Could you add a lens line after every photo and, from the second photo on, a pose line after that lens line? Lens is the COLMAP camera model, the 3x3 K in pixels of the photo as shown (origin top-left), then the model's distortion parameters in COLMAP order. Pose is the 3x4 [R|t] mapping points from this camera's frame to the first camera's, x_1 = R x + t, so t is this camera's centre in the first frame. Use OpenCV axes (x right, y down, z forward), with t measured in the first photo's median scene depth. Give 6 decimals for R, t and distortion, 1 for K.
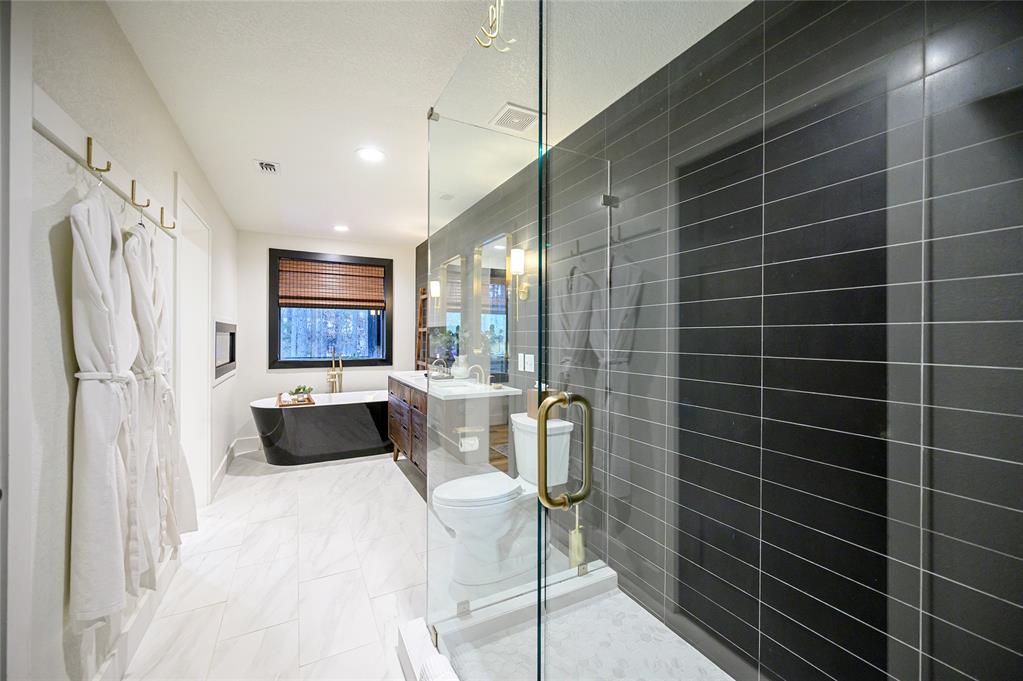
lens RADIAL K [[406.5, 0, 514.5], [0, 406.5, 340.7], [0, 0, 1]] dist [-0.000860, -0.000028]
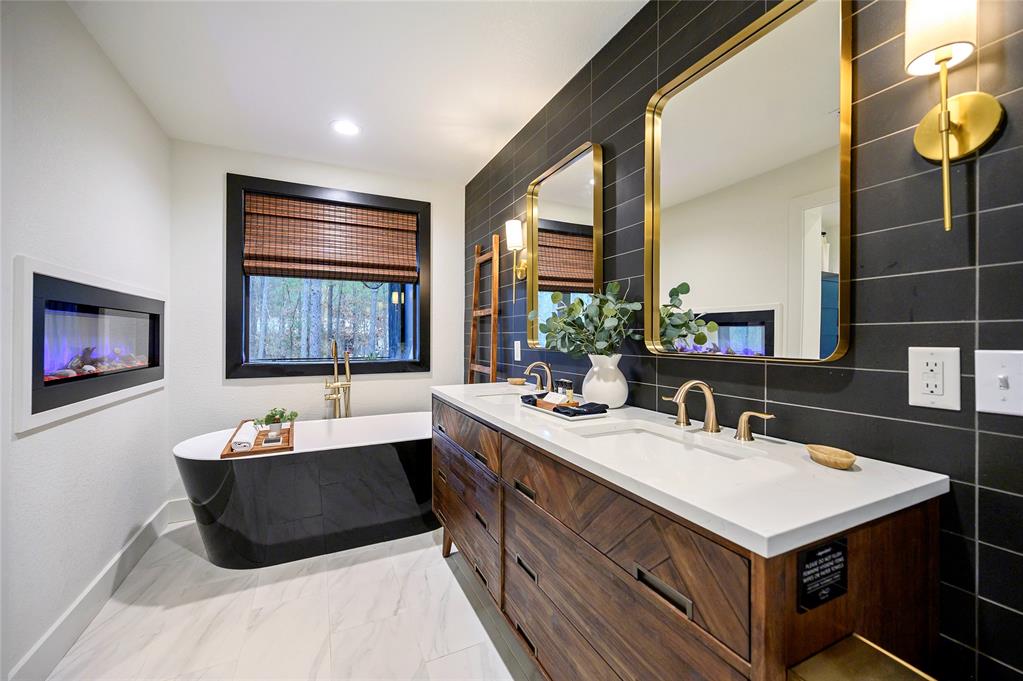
lens RADIAL K [[406.5, 0, 514.5], [0, 406.5, 340.7], [0, 0, 1]] dist [-0.000860, -0.000028]
pose [[0.999197, -0.002302, -0.040012, -0.161682], [0.002238, 0.999996, -0.001660, 0.016589], [0.040015, 0.001569, 0.999198, 0.421330]]
